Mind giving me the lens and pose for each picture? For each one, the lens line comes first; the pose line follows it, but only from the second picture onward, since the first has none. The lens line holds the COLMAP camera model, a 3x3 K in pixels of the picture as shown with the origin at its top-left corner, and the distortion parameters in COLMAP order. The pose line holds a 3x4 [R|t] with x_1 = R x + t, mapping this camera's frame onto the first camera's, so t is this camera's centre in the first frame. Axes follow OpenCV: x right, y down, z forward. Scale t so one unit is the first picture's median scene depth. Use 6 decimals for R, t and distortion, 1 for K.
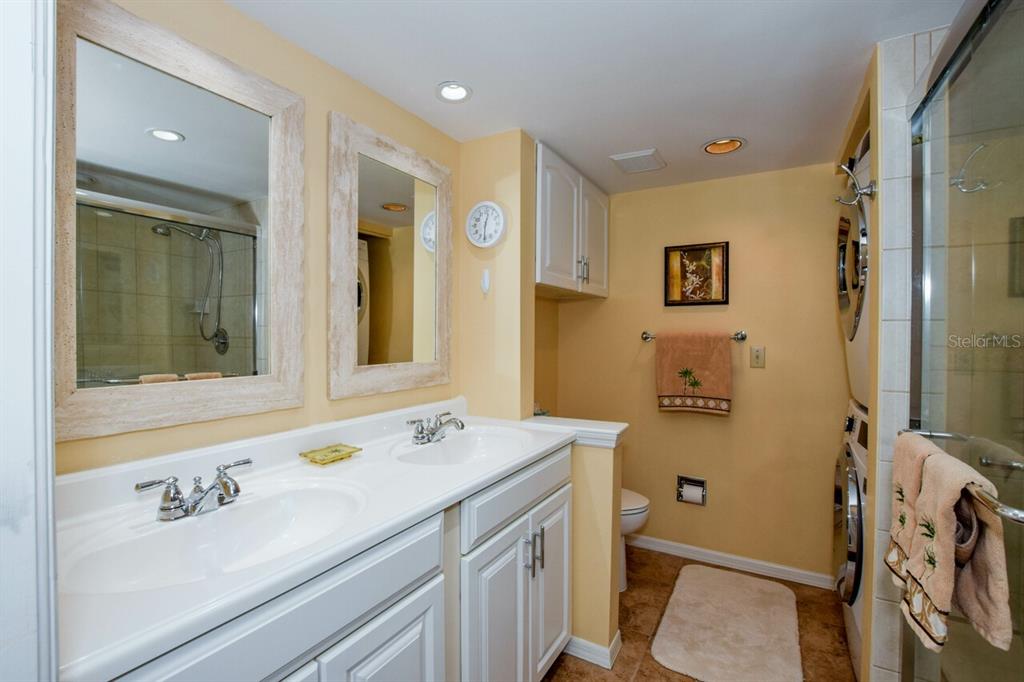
lens RADIAL K [[455.7, 0, 511.0], [0, 455.7, 339.6], [0, 0, 1]] dist [-0.031675, 0.000010]
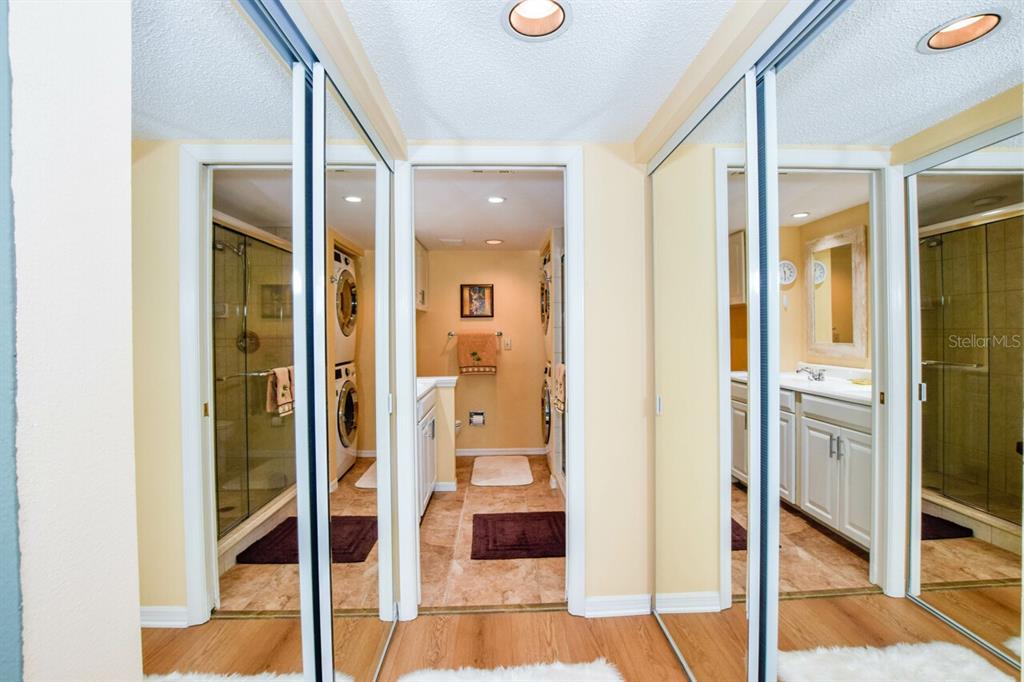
lens RADIAL K [[455.7, 0, 513.2], [0, 455.7, 335.3], [0, 0, 1]] dist [-0.031675, 0.000010]
pose [[0.849761, -0.016068, 0.526923, -0.475824], [0.017664, 0.999842, 0.002003, -0.004144], [-0.526872, 0.007606, 0.849911, -0.695994]]
